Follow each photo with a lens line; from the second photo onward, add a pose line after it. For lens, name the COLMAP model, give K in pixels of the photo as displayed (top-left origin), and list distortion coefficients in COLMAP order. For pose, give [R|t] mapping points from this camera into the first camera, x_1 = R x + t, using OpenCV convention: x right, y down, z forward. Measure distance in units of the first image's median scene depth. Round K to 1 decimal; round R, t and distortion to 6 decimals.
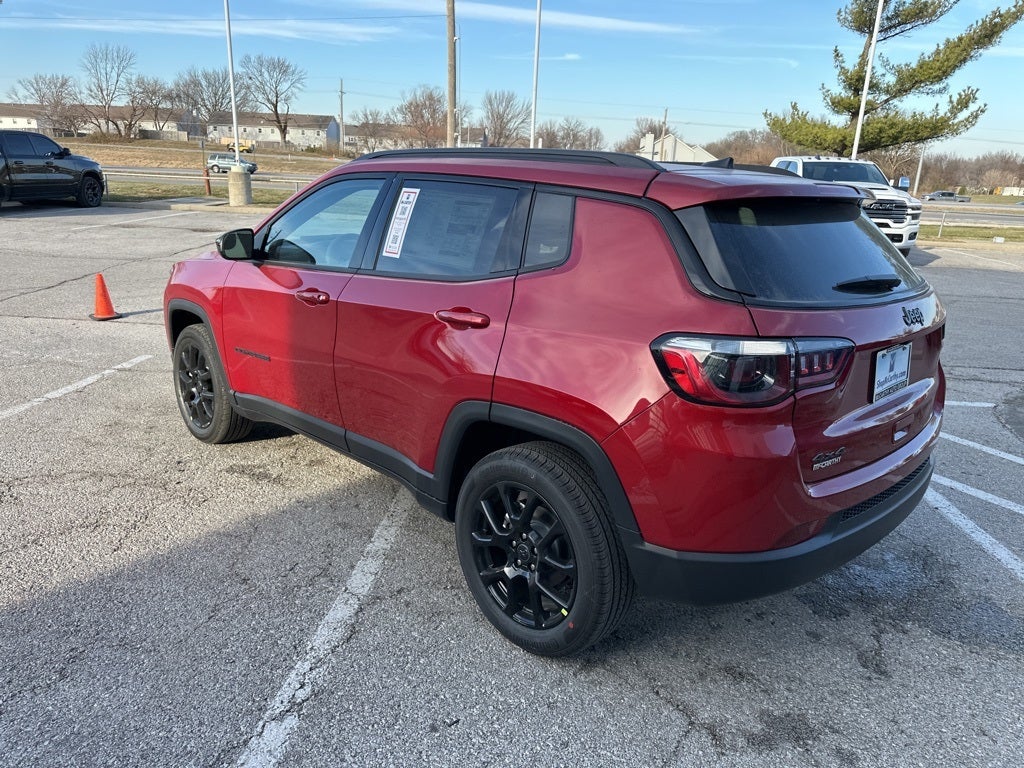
lens RADIAL K [[718.6, 0, 508.4], [0, 718.6, 387.8], [0, 0, 1]] dist [0.031963, -0.038716]
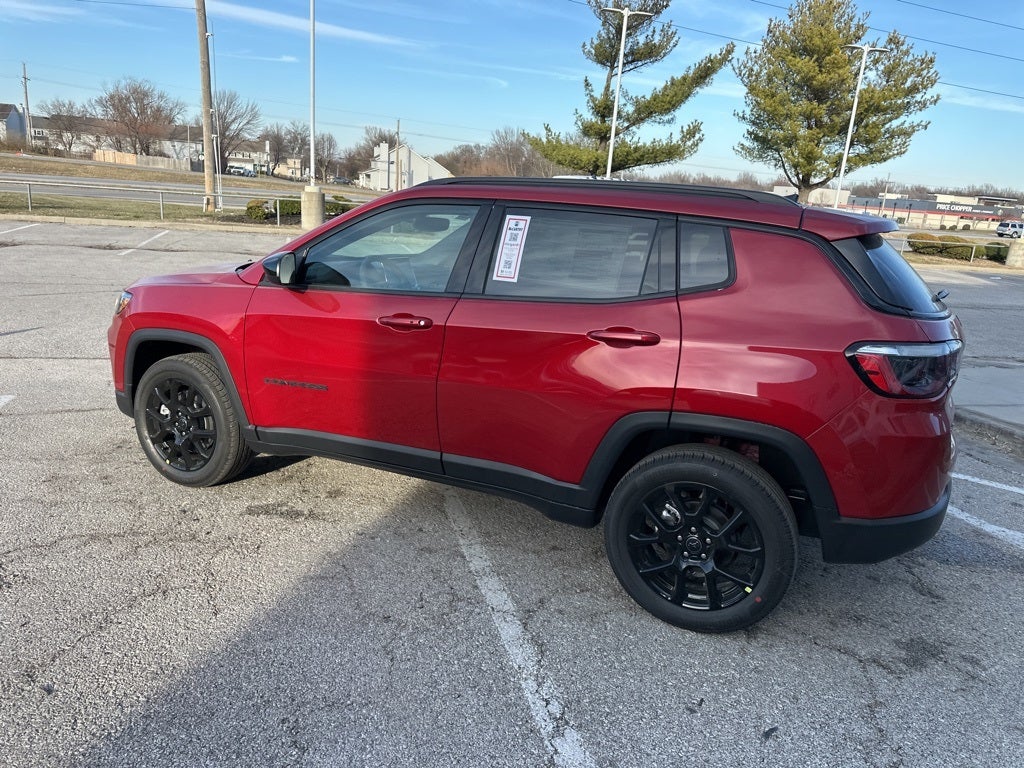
lens RADIAL K [[715.0, 0, 506.3], [0, 715.0, 384.2], [0, 0, 1]] dist [0.044211, -0.055105]
pose [[0.938262, -0.067803, 0.339215, -0.344590], [0.072401, 0.997375, -0.000903, -0.021939], [-0.338264, 0.025406, 0.940708, 0.023214]]
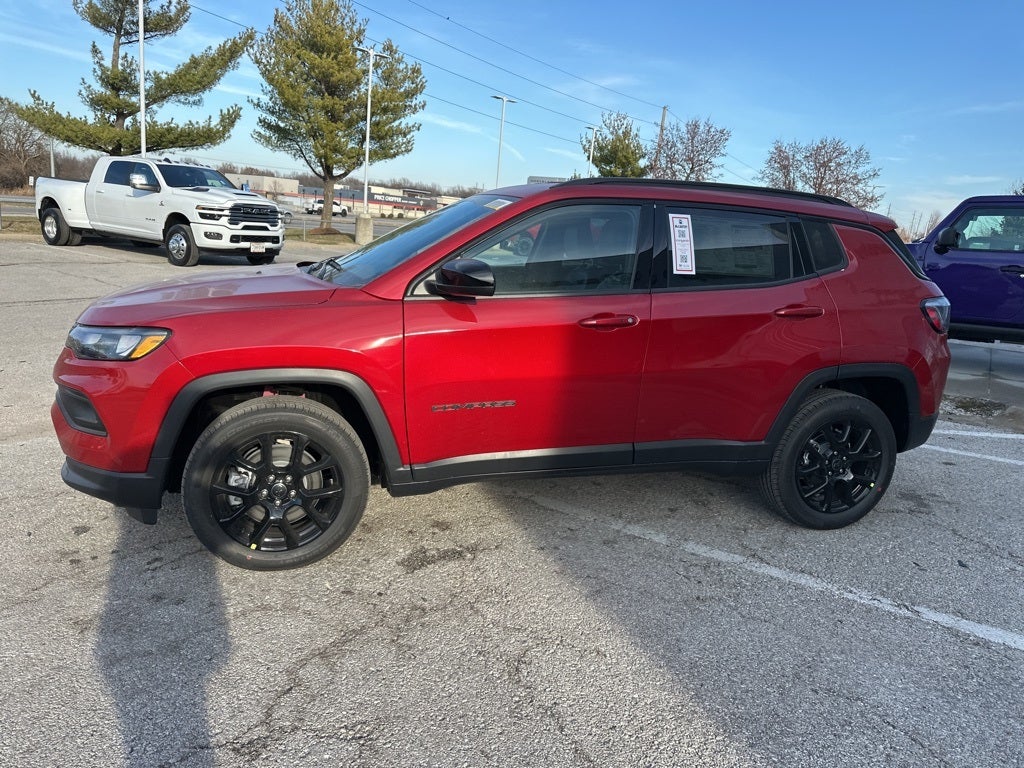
lens RADIAL K [[720.1, 0, 508.8], [0, 720.1, 381.2], [0, 0, 1]] dist [0.030915, -0.038238]
pose [[0.484300, -0.195625, 0.852751, -0.864059], [0.201288, 0.973449, 0.108997, -0.130773], [-0.851432, 0.118862, 0.510818, 0.446086]]
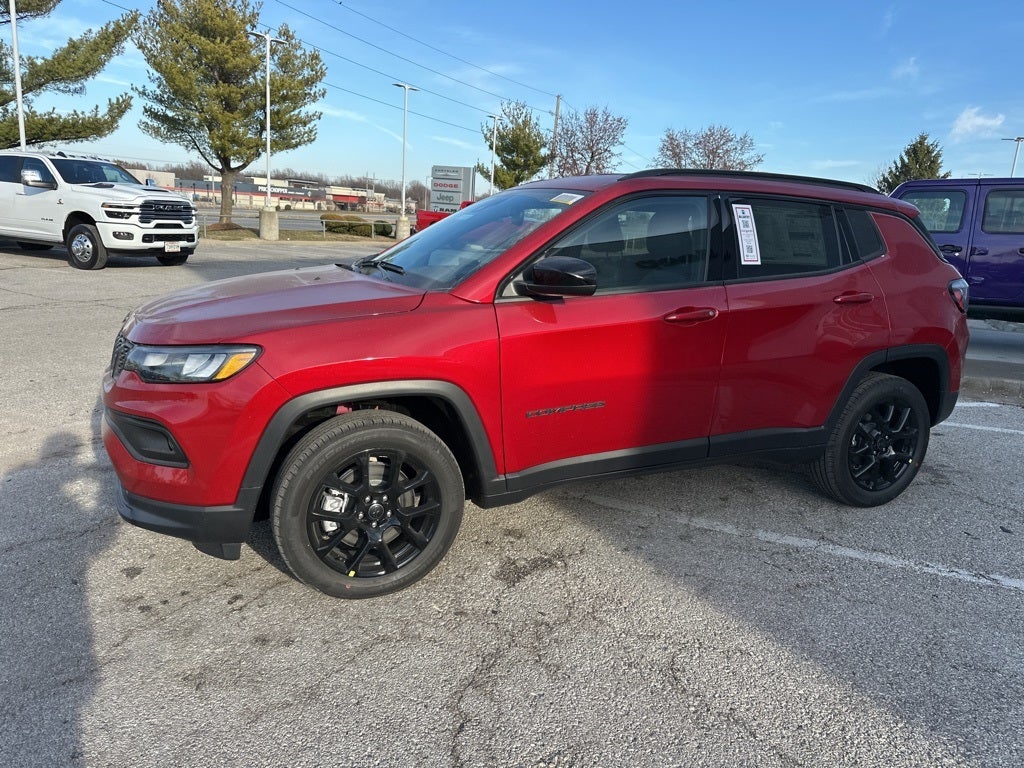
lens RADIAL K [[718.6, 0, 508.4], [0, 718.6, 387.8], [0, 0, 1]] dist [0.031963, -0.038716]
pose [[0.353135, -0.237396, 0.904952, -0.912565], [0.234099, 0.958923, 0.160202, -0.177307], [-0.905811, 0.155276, 0.394203, 0.614625]]
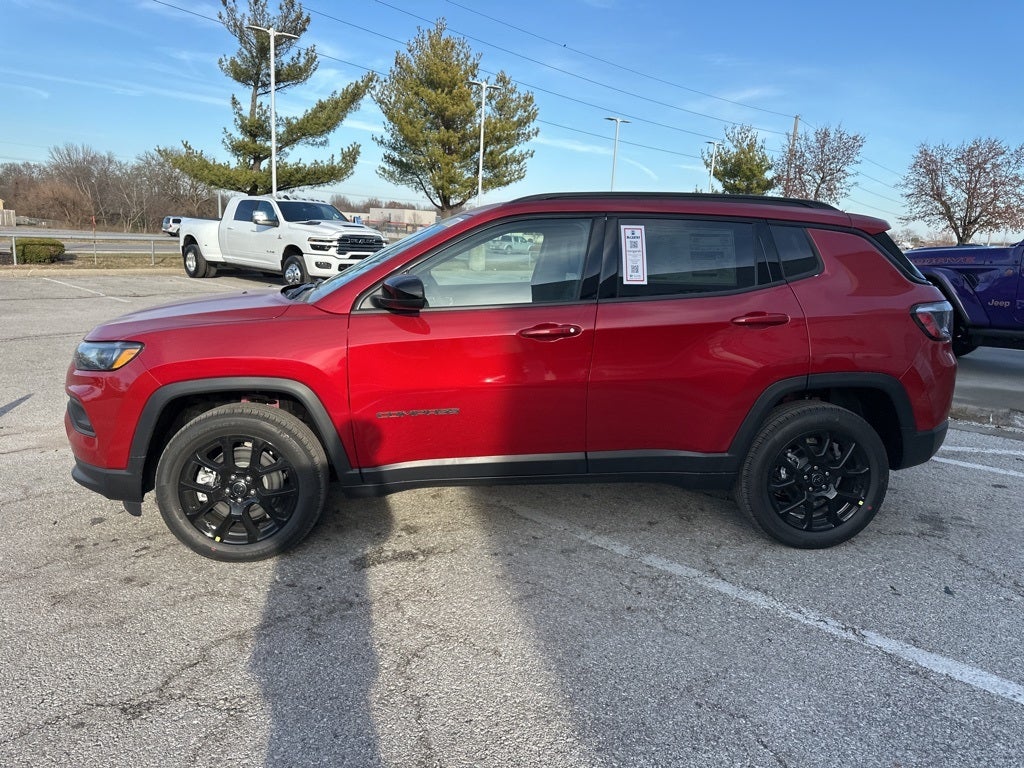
lens RADIAL K [[717.3, 0, 508.1], [0, 717.3, 381.2], [0, 0, 1]] dist [0.044100, -0.055131]
pose [[0.632111, -0.171851, 0.755582, -0.781234], [0.215203, 0.975671, 0.041872, -0.081601], [-0.744395, 0.136135, 0.653715, 0.281918]]
